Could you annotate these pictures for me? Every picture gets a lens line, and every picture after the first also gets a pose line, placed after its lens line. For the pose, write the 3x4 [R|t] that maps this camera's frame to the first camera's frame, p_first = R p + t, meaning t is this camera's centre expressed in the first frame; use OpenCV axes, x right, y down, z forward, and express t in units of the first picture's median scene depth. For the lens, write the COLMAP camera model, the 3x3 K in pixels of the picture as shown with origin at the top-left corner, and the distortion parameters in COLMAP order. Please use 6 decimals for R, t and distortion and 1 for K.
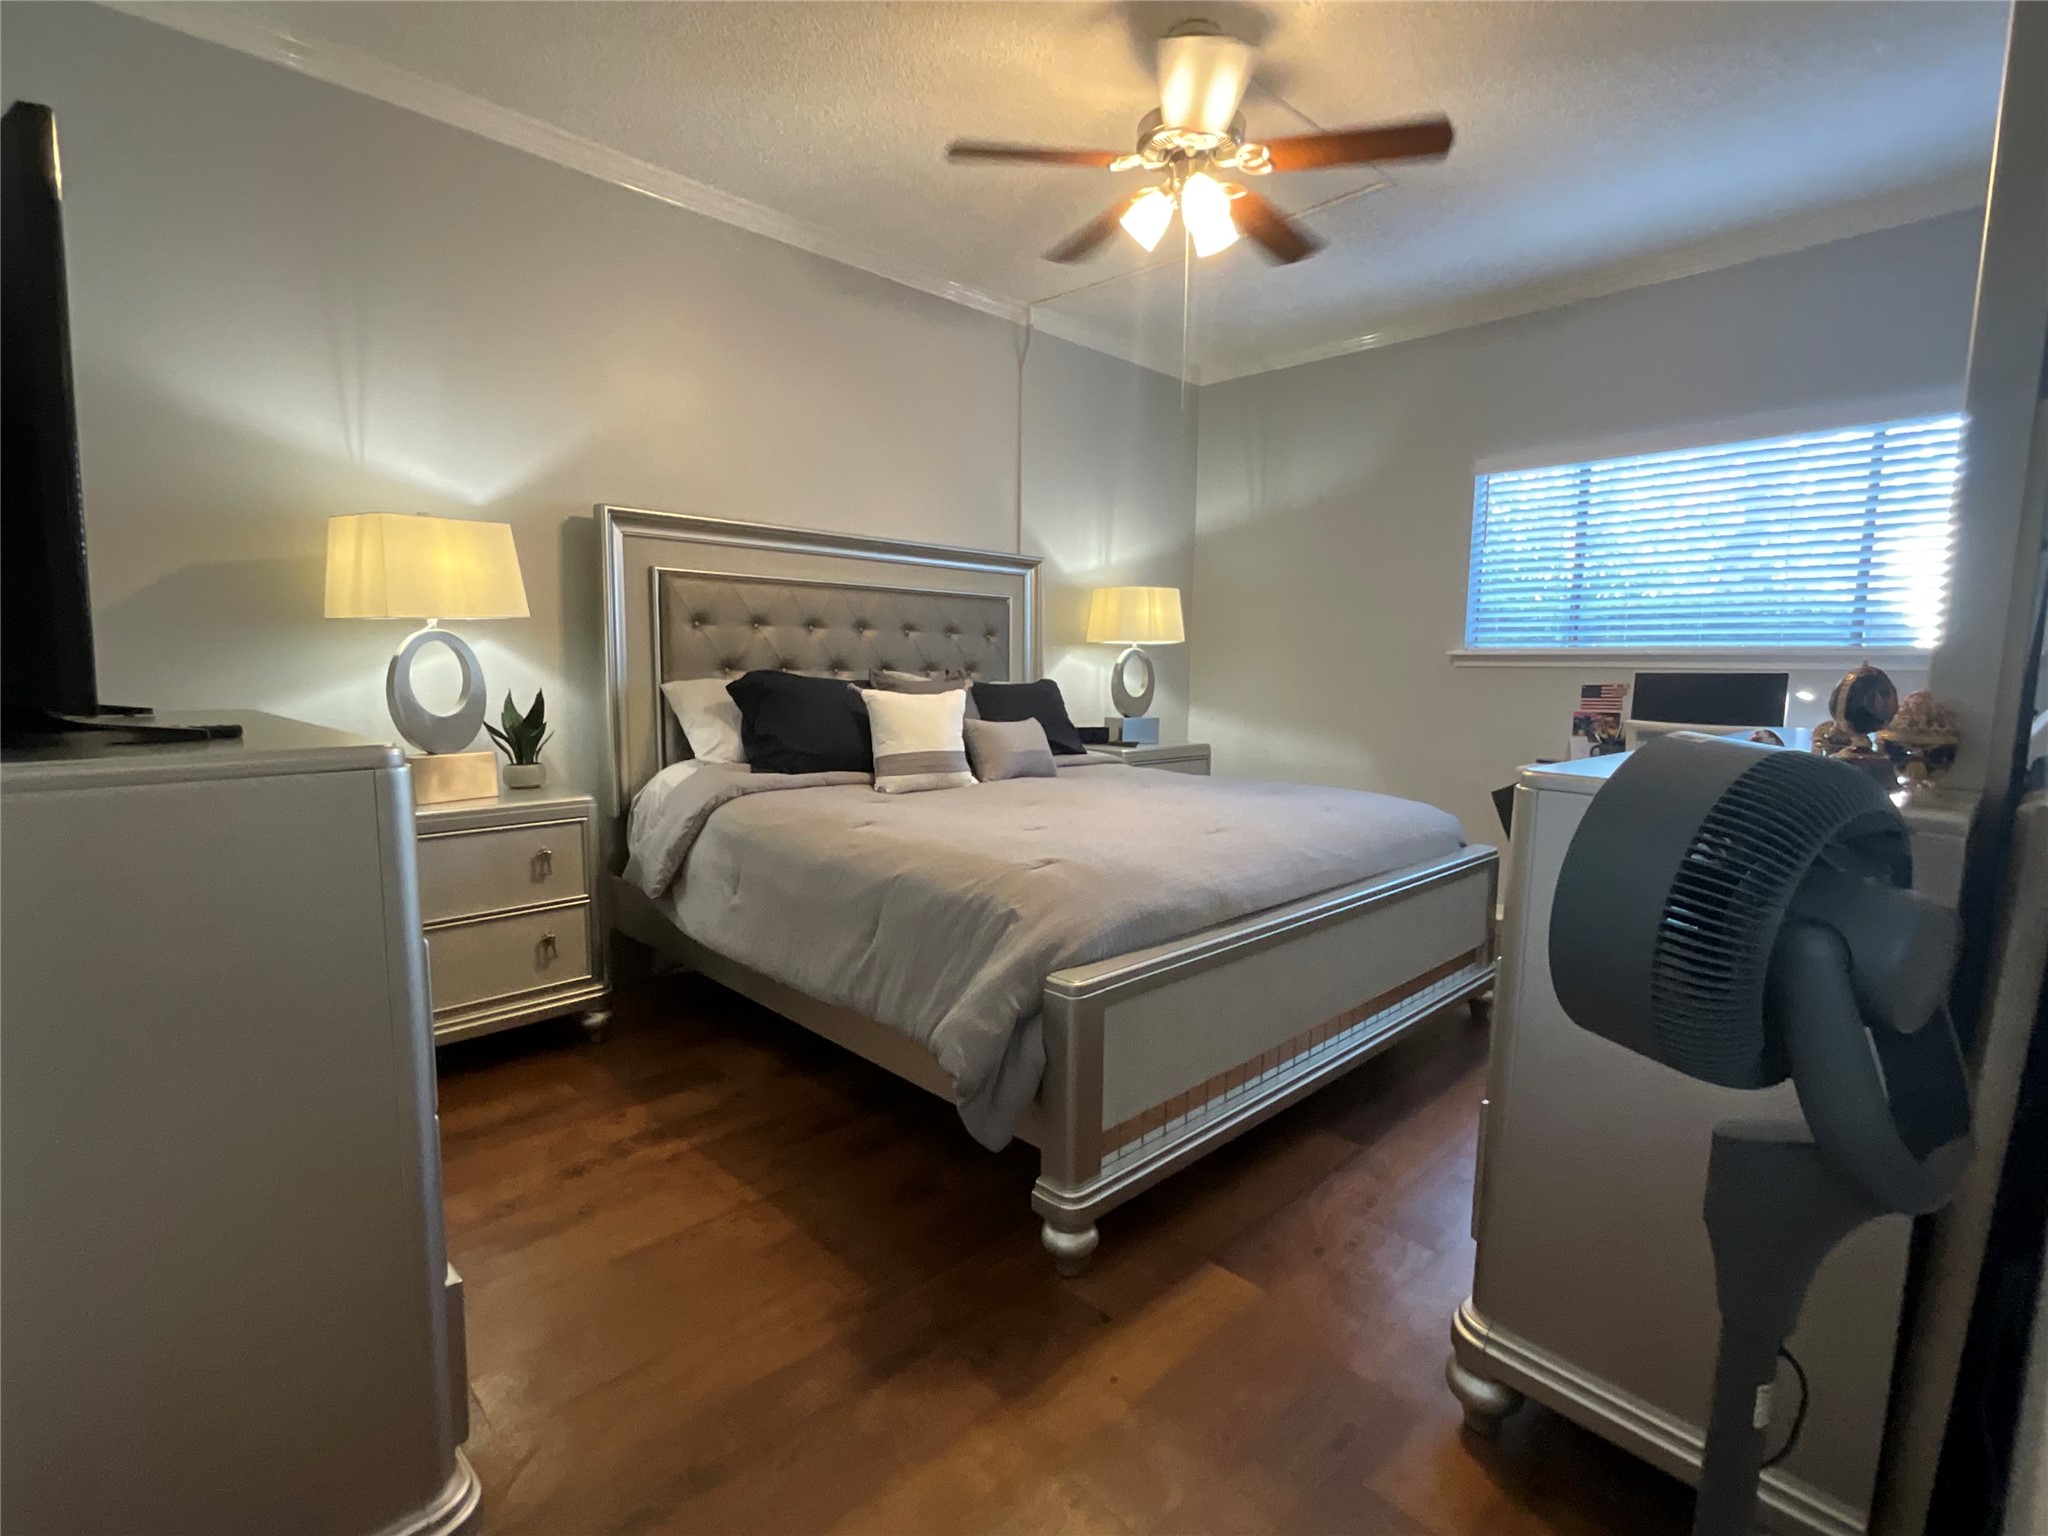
lens RADIAL K [[959.8, 0, 1020.9], [0, 959.8, 771.5], [0, 0, 1]] dist [-0.015261, 0.003947]
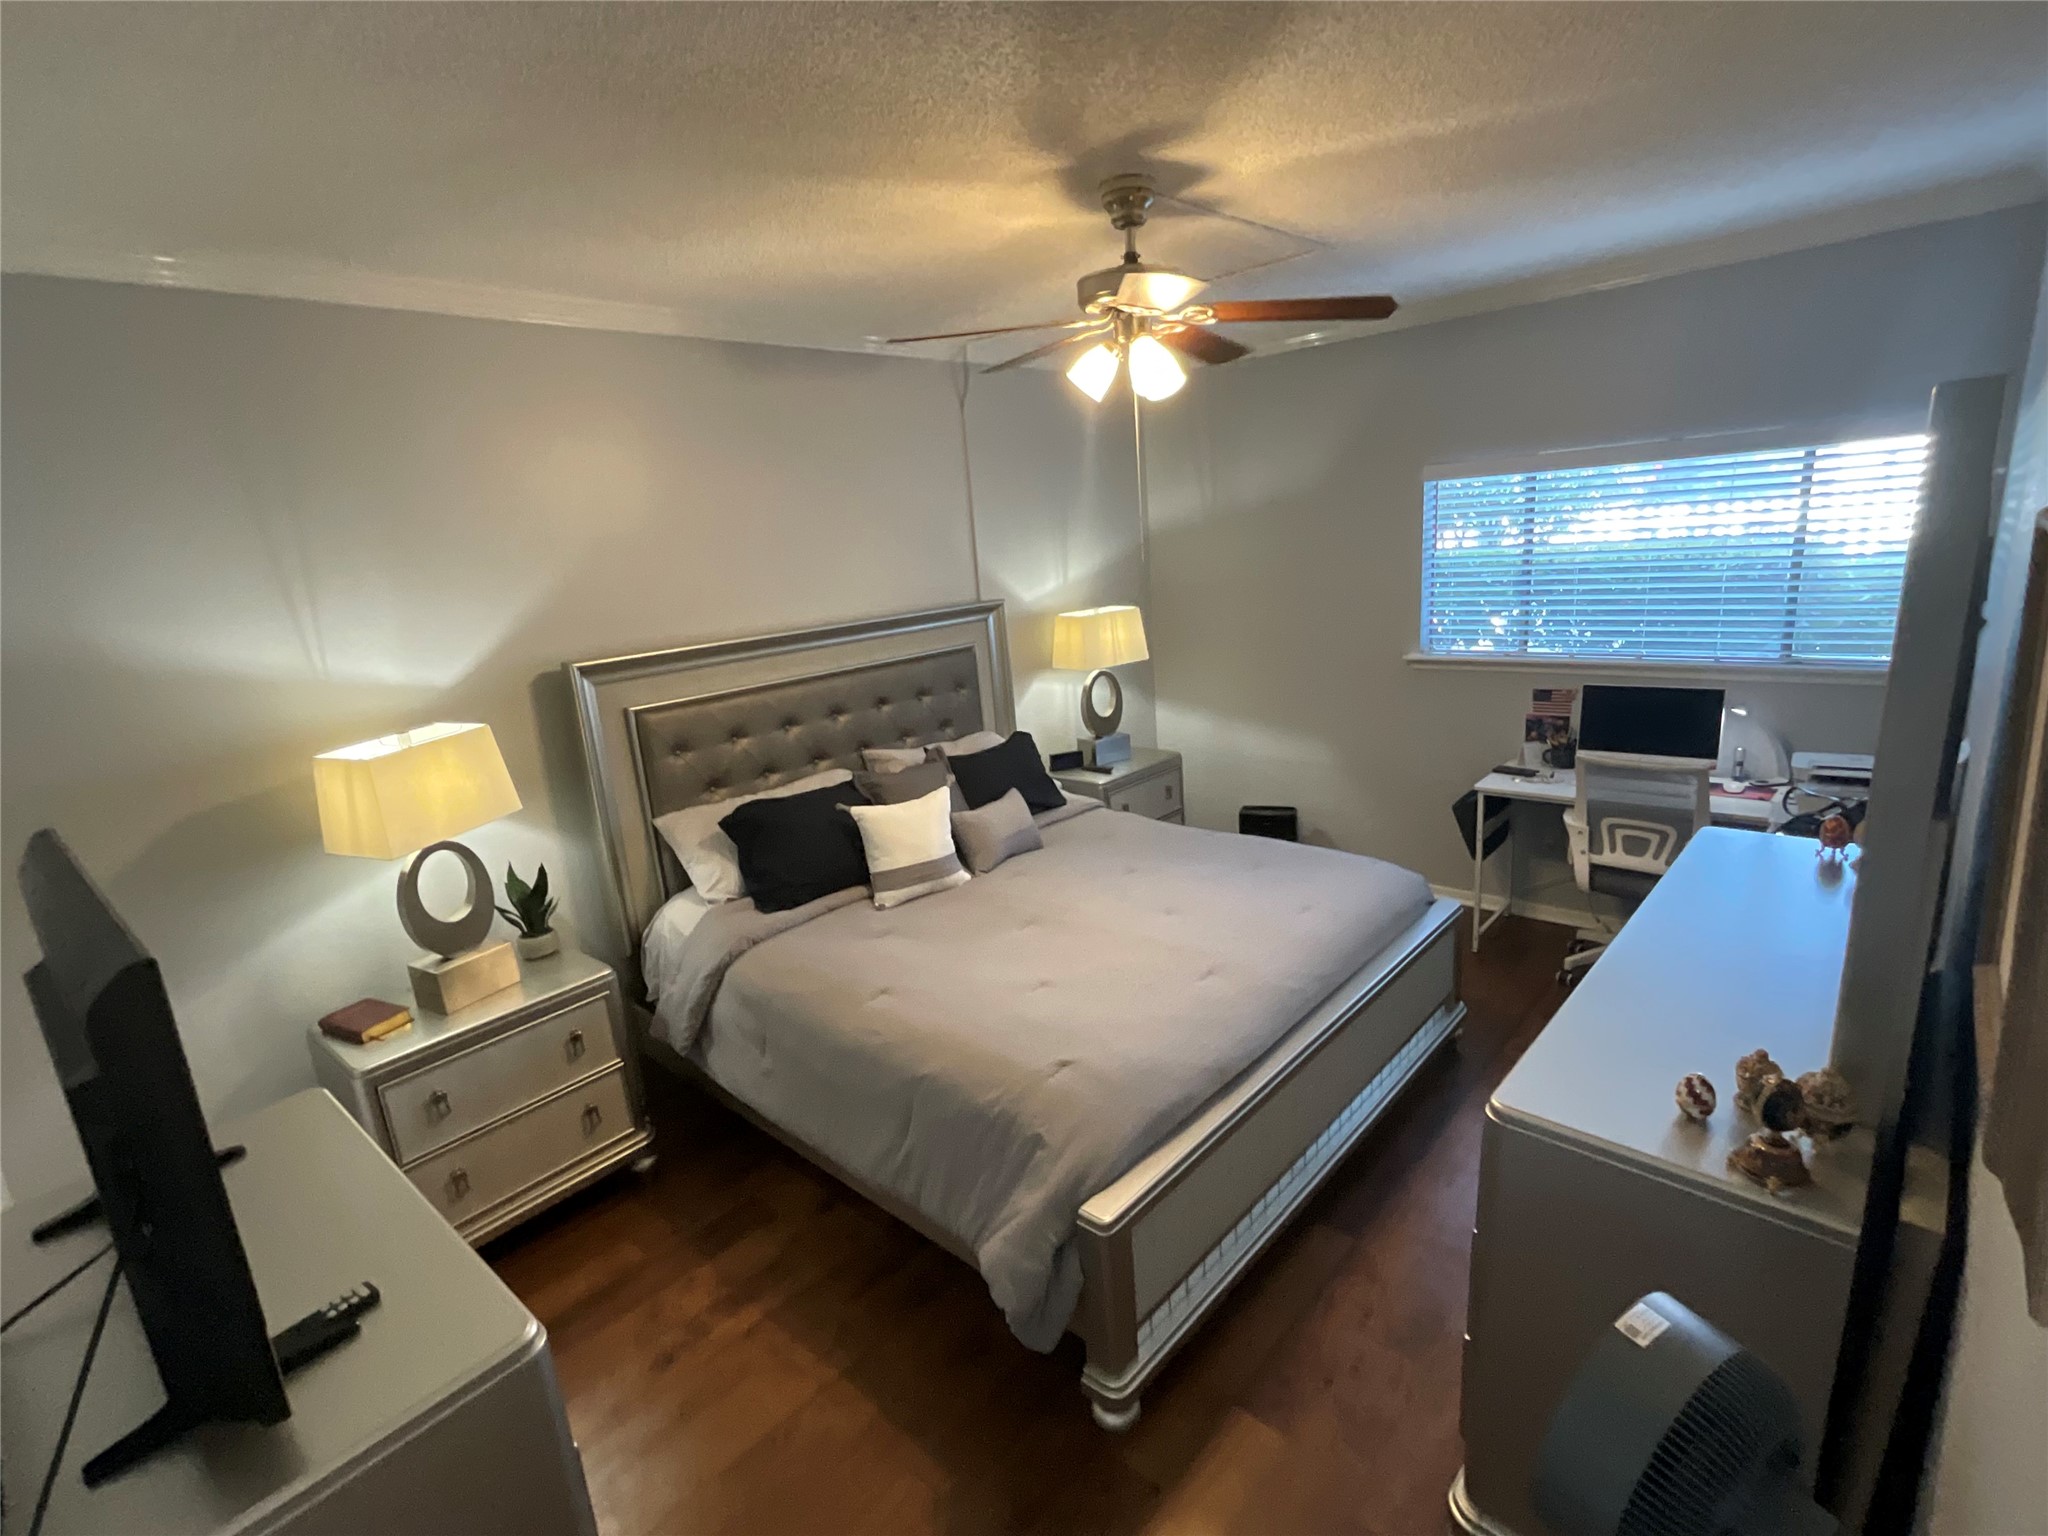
lens RADIAL K [[959.8, 0, 1020.6], [0, 959.8, 767.2], [0, 0, 1]] dist [-0.015261, 0.003947]
pose [[0.994352, -0.101116, 0.032235, -0.013539], [0.096215, 0.987057, 0.128303, -0.257217], [-0.044792, -0.124477, 0.991211, -0.024710]]
